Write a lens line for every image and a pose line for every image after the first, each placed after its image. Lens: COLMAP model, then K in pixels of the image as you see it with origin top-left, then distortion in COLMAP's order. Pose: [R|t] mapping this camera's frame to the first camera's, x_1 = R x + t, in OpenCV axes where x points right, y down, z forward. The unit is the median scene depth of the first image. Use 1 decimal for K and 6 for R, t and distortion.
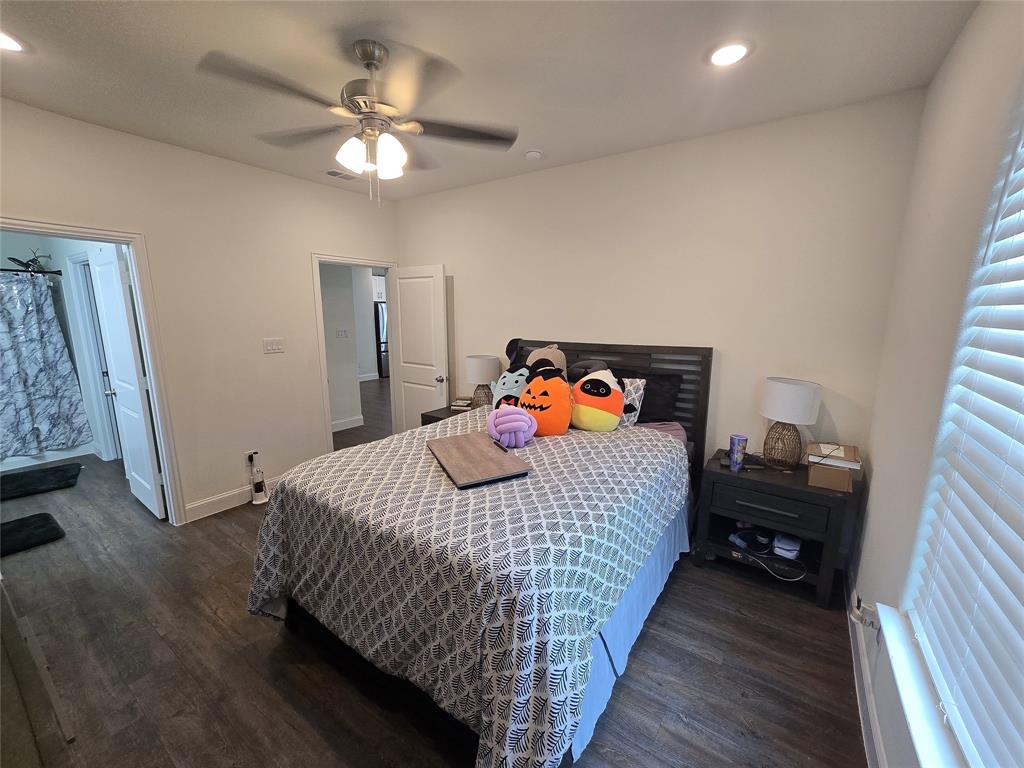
lens RADIAL K [[421.5, 0, 520.7], [0, 421.5, 389.8], [0, 0, 1]] dist [-0.011504, 0.008095]
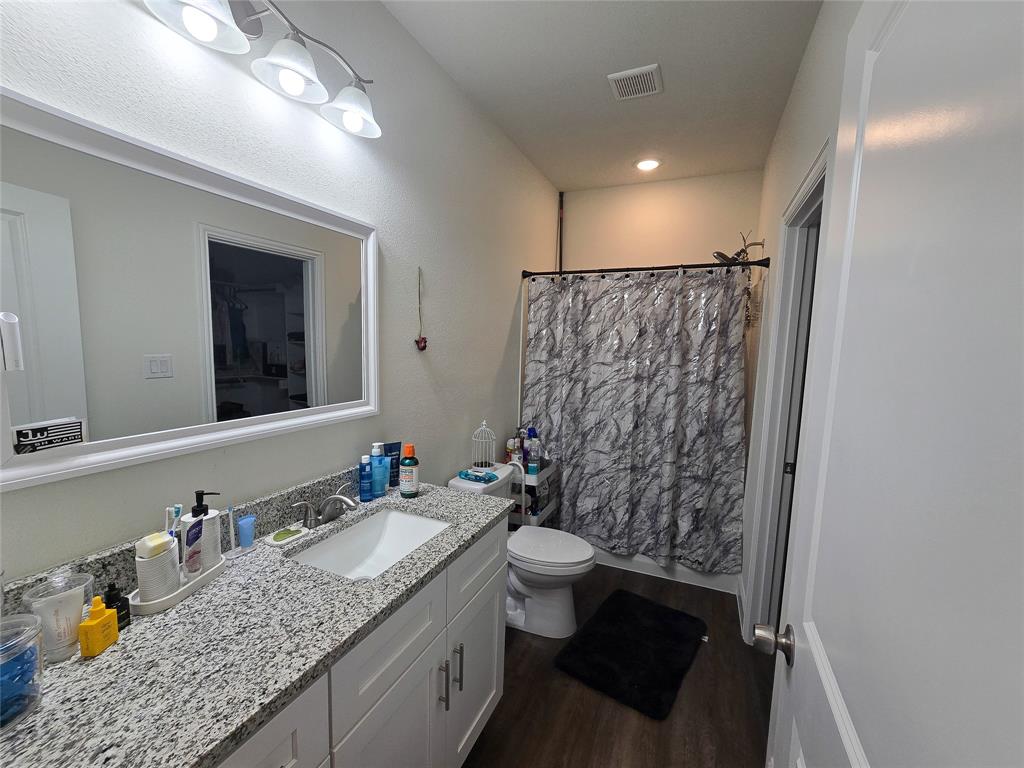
lens RADIAL K [[421.5, 0, 520.7], [0, 421.5, 389.8], [0, 0, 1]] dist [-0.011504, 0.008095]
pose [[0.196235, 0.113276, -0.973992, -0.625530], [-0.199666, 0.977110, 0.073411, -0.096915], [0.960013, 0.180067, 0.214361, 0.621213]]
